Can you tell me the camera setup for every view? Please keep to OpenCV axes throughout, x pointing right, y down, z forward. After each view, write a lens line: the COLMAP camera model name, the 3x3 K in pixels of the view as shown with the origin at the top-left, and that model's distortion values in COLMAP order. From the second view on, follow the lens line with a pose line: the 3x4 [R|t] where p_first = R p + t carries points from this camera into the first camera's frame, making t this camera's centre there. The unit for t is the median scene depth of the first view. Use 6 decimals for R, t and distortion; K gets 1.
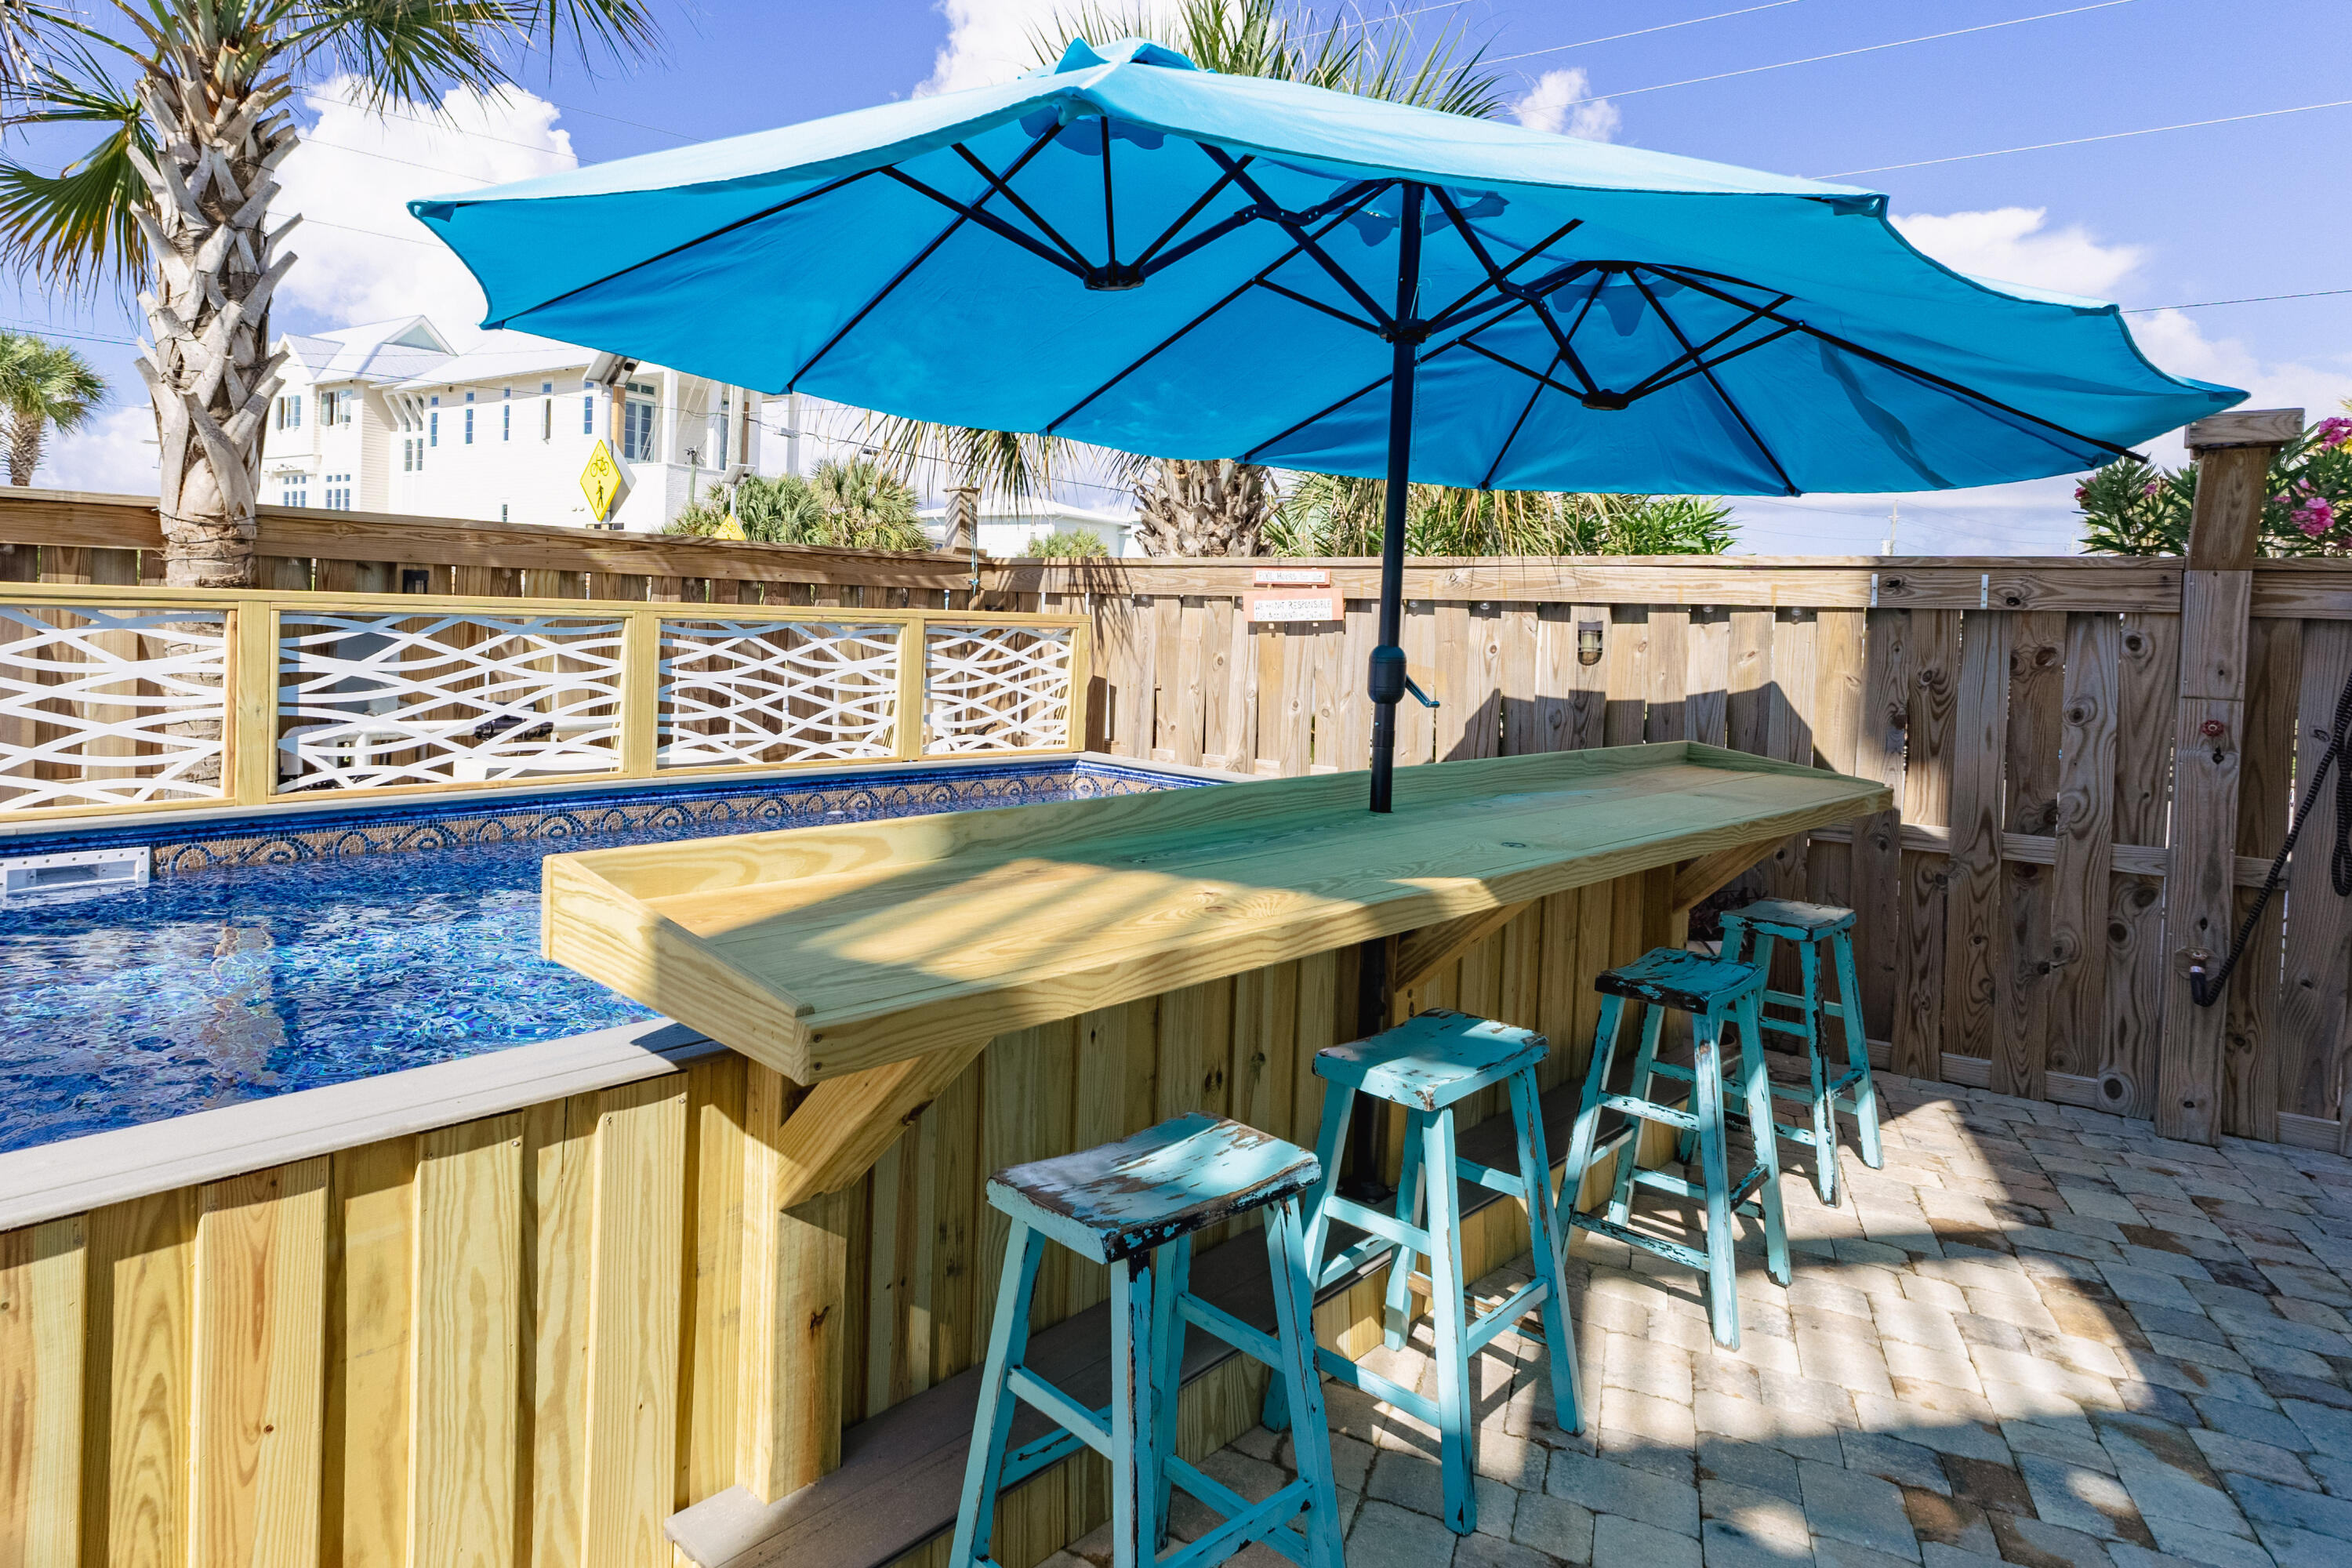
lens RADIAL K [[1378.3, 0, 987.3], [0, 1378.3, 643.6], [0, 0, 1]] dist [0.001238, 0.010485]
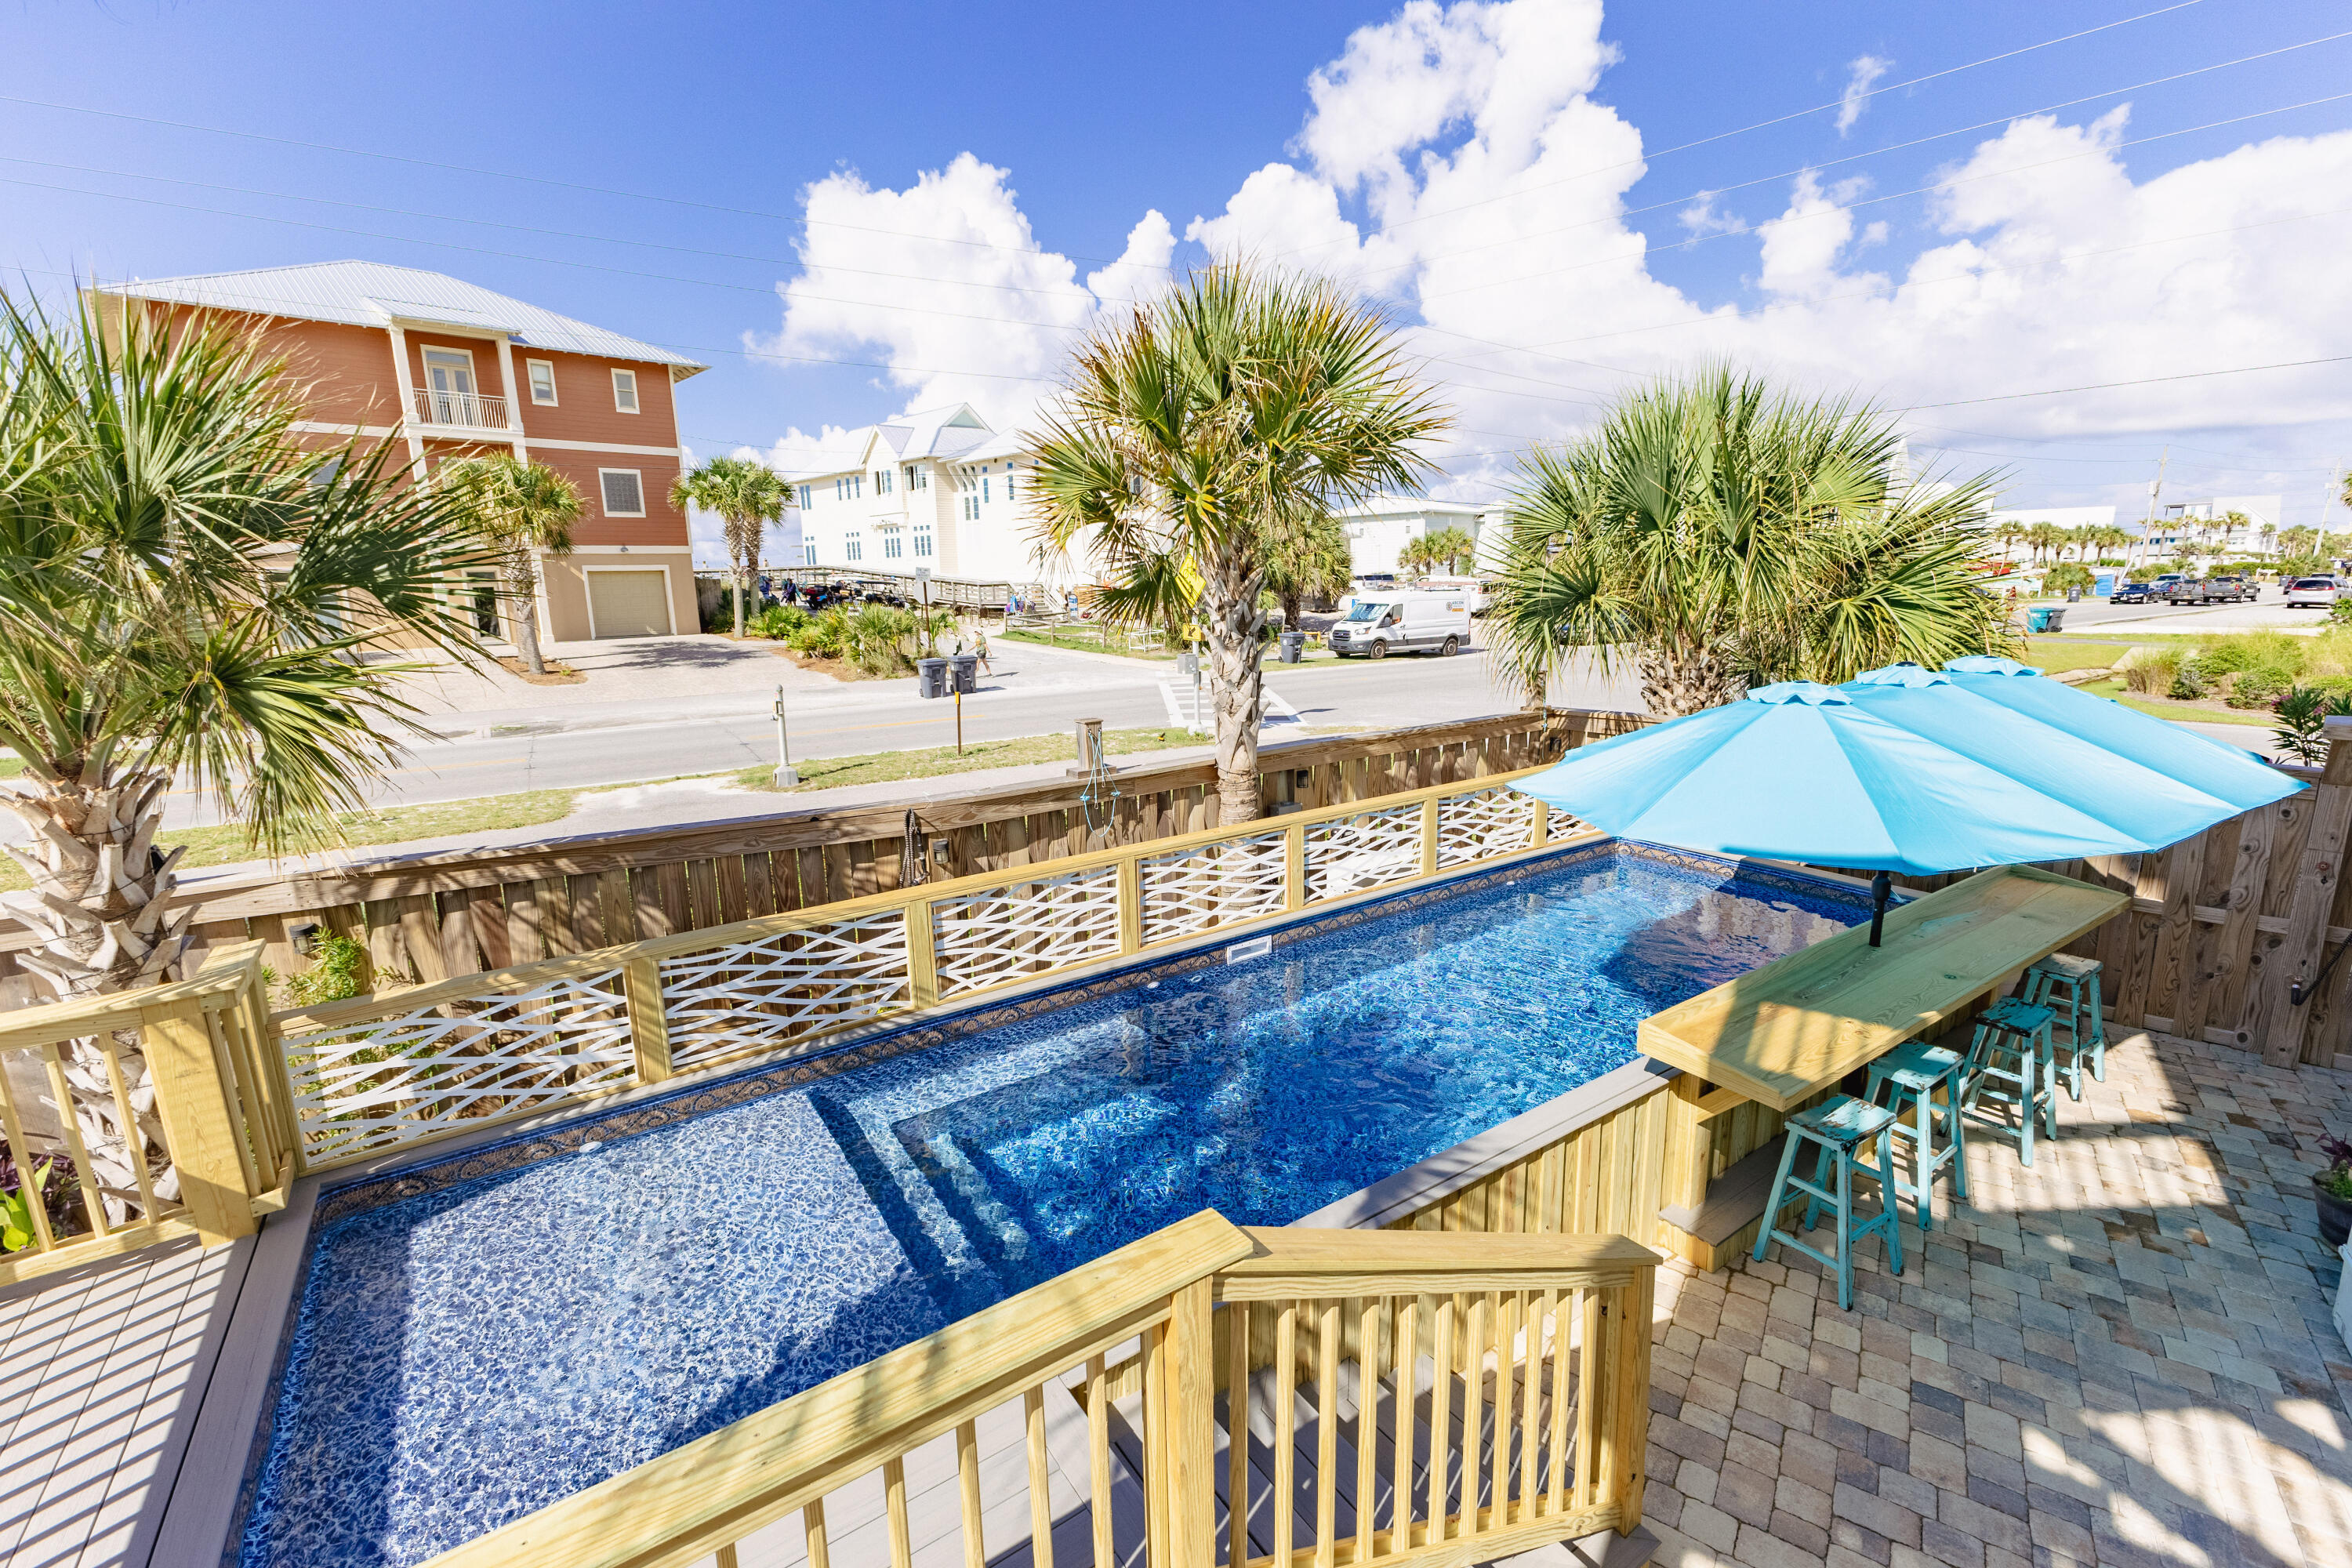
lens RADIAL K [[1016.5, 0, 1187.8], [0, 1016.5, 785.5], [0, 0, 1]] dist [0.000443, -0.001013]
pose [[0.985481, -0.023448, -0.168161, -0.390562], [0.052519, 0.983944, 0.170577, -0.346211], [0.161461, -0.176932, 0.970889, -0.549349]]
